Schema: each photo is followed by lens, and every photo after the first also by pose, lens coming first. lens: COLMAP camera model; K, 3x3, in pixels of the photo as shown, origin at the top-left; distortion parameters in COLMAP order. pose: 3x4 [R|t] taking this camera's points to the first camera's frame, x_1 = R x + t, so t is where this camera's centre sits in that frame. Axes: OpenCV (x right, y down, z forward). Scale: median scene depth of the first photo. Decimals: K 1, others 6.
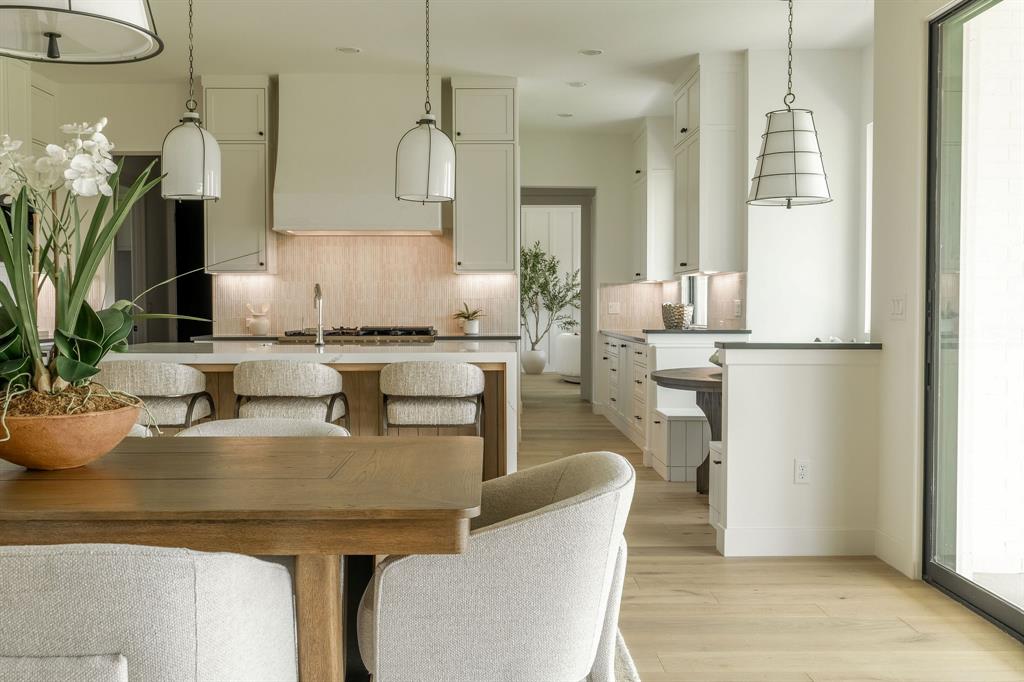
lens RADIAL K [[1080.8, 0, 512.6], [0, 1080.8, 343.4], [0, 0, 1]] dist [0.003375, 0.000000]
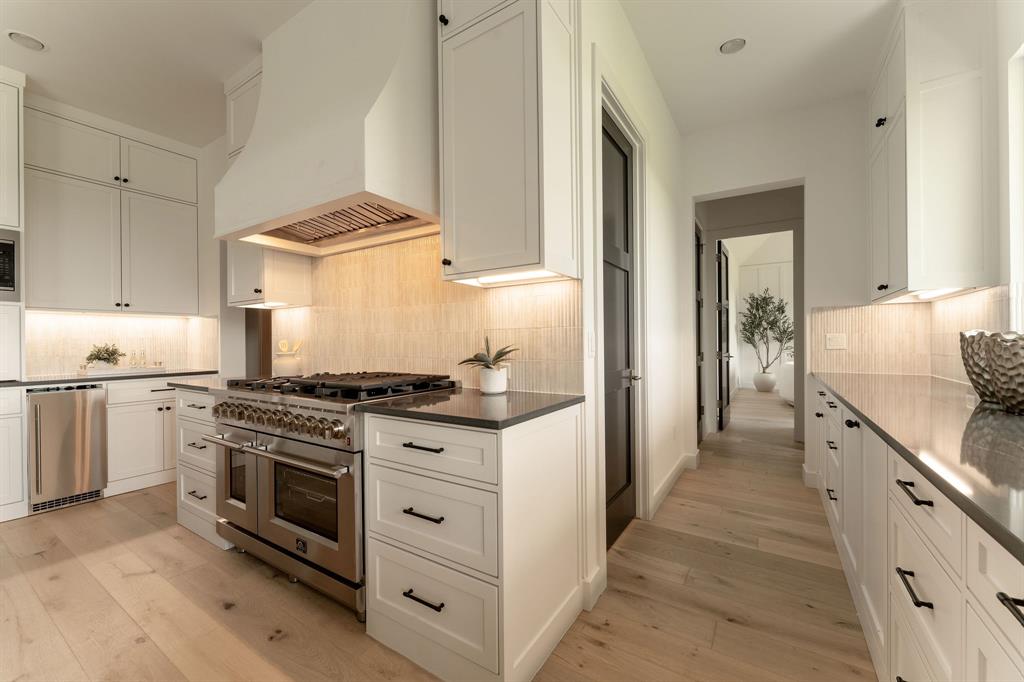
lens RADIAL K [[408.2, 0, 513.5], [0, 408.2, 341.4], [0, 0, 1]] dist [0.002806, 0.000246]
pose [[0.828536, -0.006346, -0.559900, 0.044837], [-0.010472, 0.999585, -0.026825, -0.015269], [0.559838, 0.028089, 0.828126, 0.430153]]
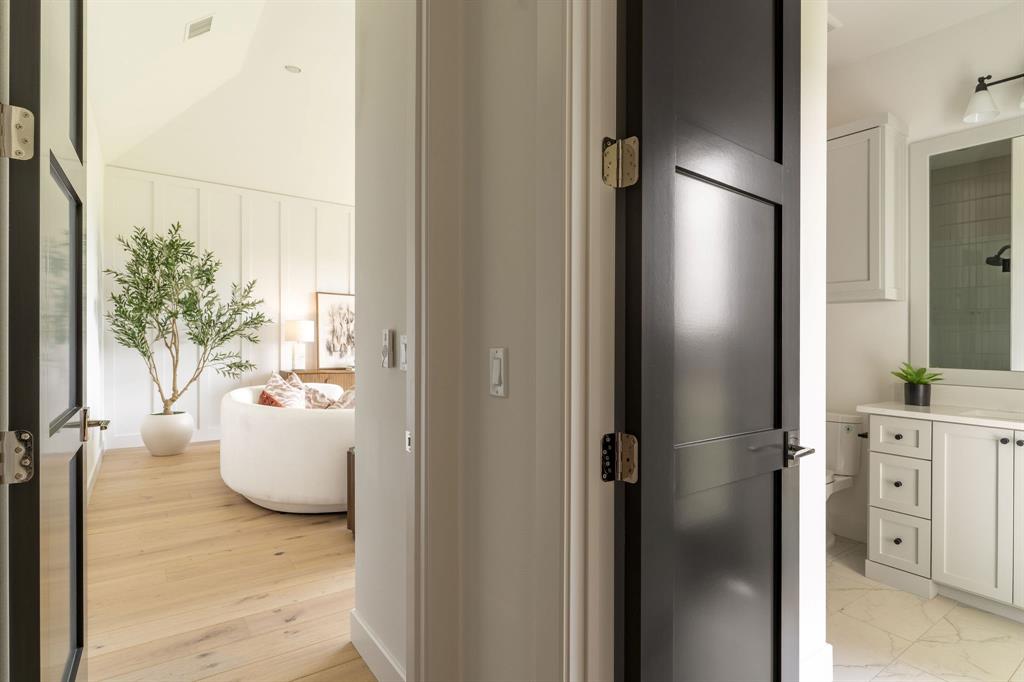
lens RADIAL K [[502.3, 0, 512.1], [0, 502.3, 349.4], [0, 0, 1]] dist [0.002571, 0.000058]
pose [[0.818612, 0.002174, 0.574343, 0.015926], [0.006311, 0.999898, -0.012780, -0.023429], [-0.574313, 0.014087, 0.818515, 0.678500]]
